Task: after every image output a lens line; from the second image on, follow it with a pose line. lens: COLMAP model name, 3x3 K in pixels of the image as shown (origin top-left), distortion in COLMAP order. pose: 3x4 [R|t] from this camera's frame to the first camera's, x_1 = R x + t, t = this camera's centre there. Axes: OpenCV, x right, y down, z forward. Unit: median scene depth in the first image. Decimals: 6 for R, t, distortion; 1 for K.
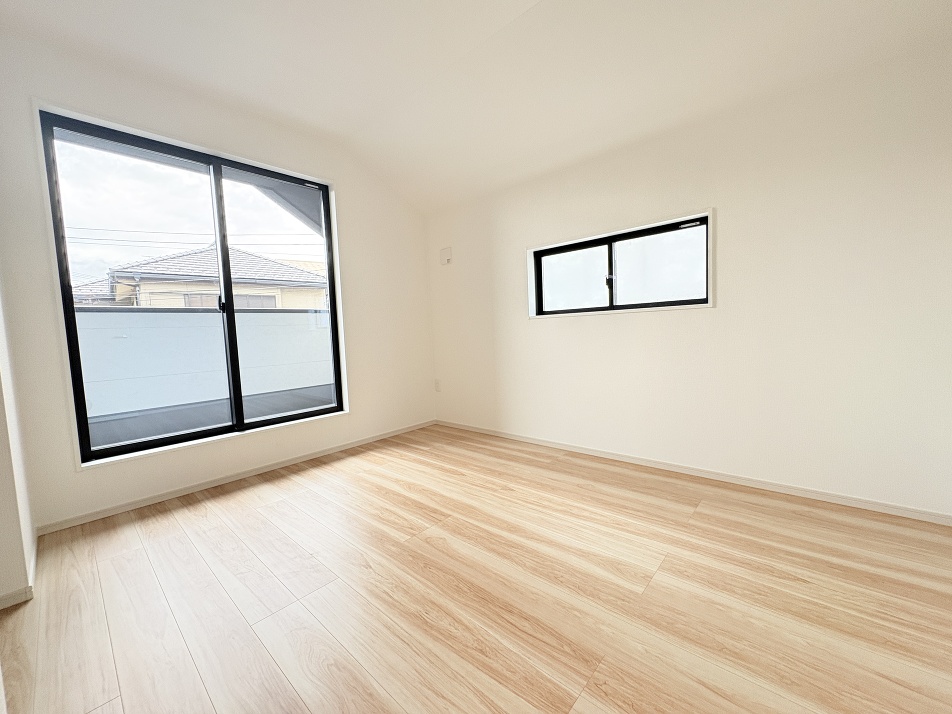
lens RADIAL K [[379.2, 0, 476.0], [0, 379.2, 357.0], [0, 0, 1]] dist [-0.002434, 0.000053]
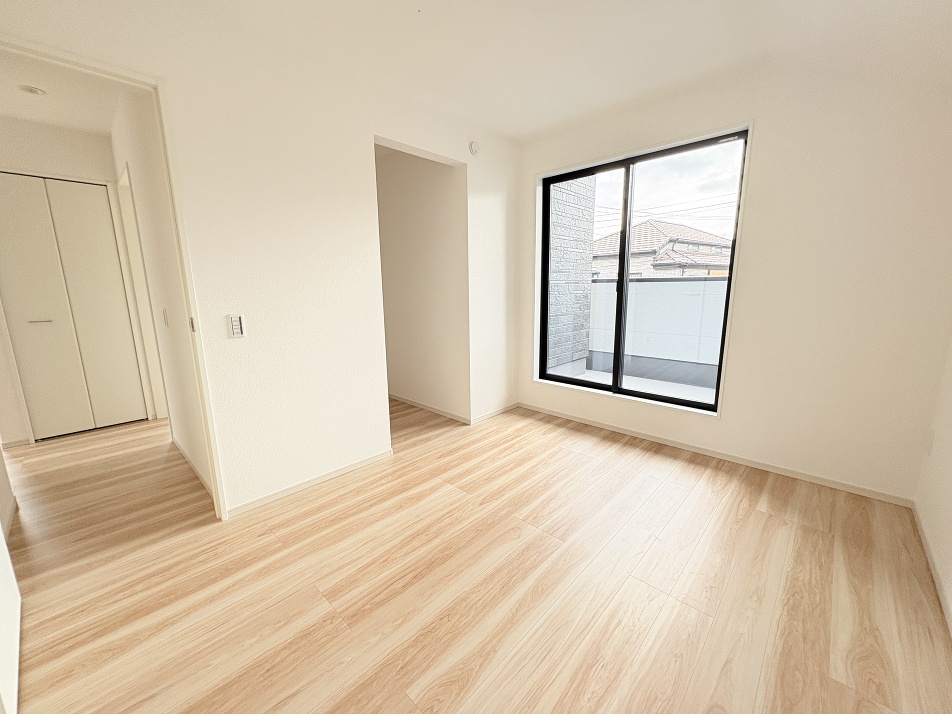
lens RADIAL K [[379.2, 0, 476.0], [0, 379.2, 357.0], [0, 0, 1]] dist [-0.002434, 0.000053]
pose [[-0.029766, 0.225093, -0.973883, 0.592743], [-0.058151, 0.972274, 0.226498, -0.178578], [0.997864, 0.063374, -0.015851, 0.602754]]
